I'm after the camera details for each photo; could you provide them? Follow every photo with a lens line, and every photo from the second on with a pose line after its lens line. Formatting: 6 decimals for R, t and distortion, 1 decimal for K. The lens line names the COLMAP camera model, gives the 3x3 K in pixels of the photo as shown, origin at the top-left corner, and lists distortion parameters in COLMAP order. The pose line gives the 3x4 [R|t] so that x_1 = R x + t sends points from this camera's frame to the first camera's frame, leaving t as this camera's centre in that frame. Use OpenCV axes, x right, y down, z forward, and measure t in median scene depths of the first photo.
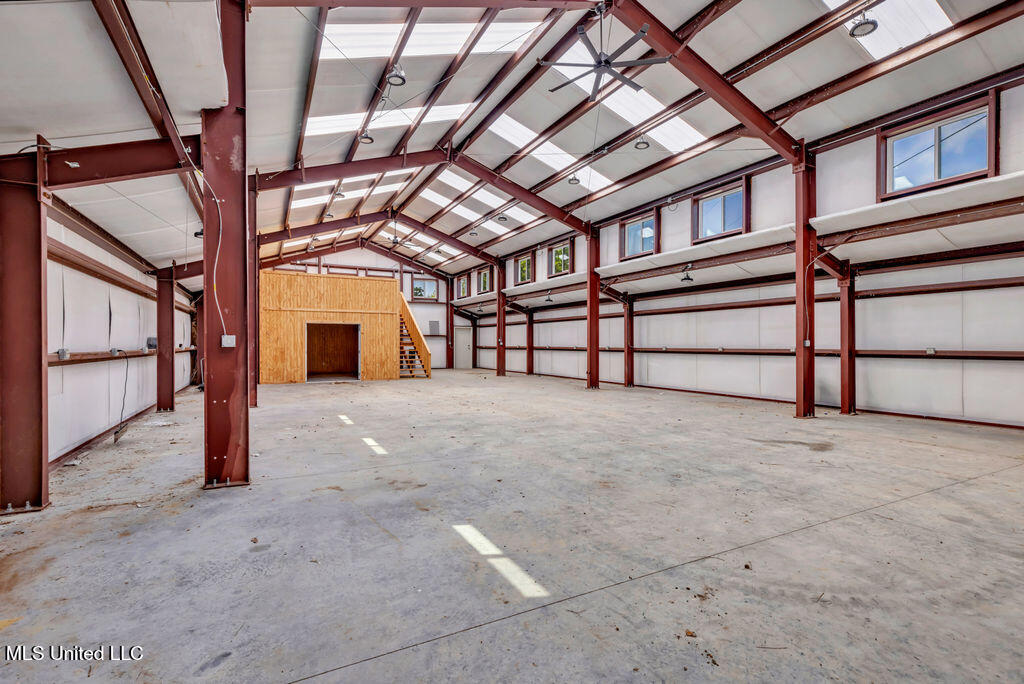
lens RADIAL K [[470.6, 0, 515.8], [0, 470.6, 347.6], [0, 0, 1]] dist [0.011825, -0.000221]
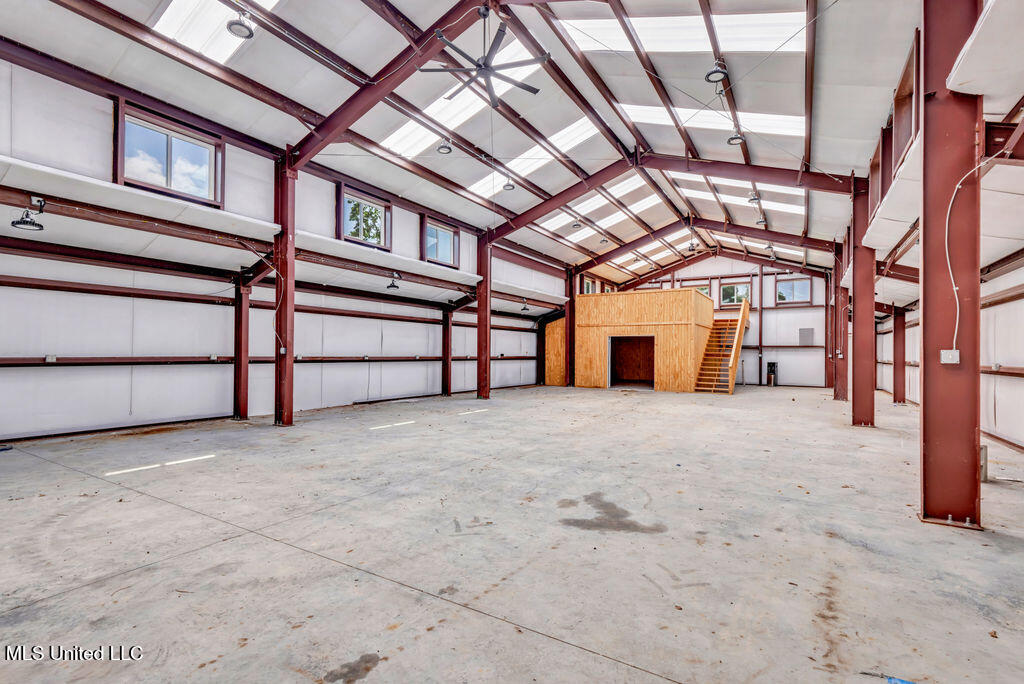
lens RADIAL K [[470.6, 0, 515.8], [0, 470.6, 347.6], [0, 0, 1]] dist [0.011825, -0.000221]
pose [[0.513237, -0.008313, -0.858207, 0.383890], [-0.014245, 0.999733, -0.018203, -0.001139], [0.858129, 0.021568, 0.512981, 0.205567]]
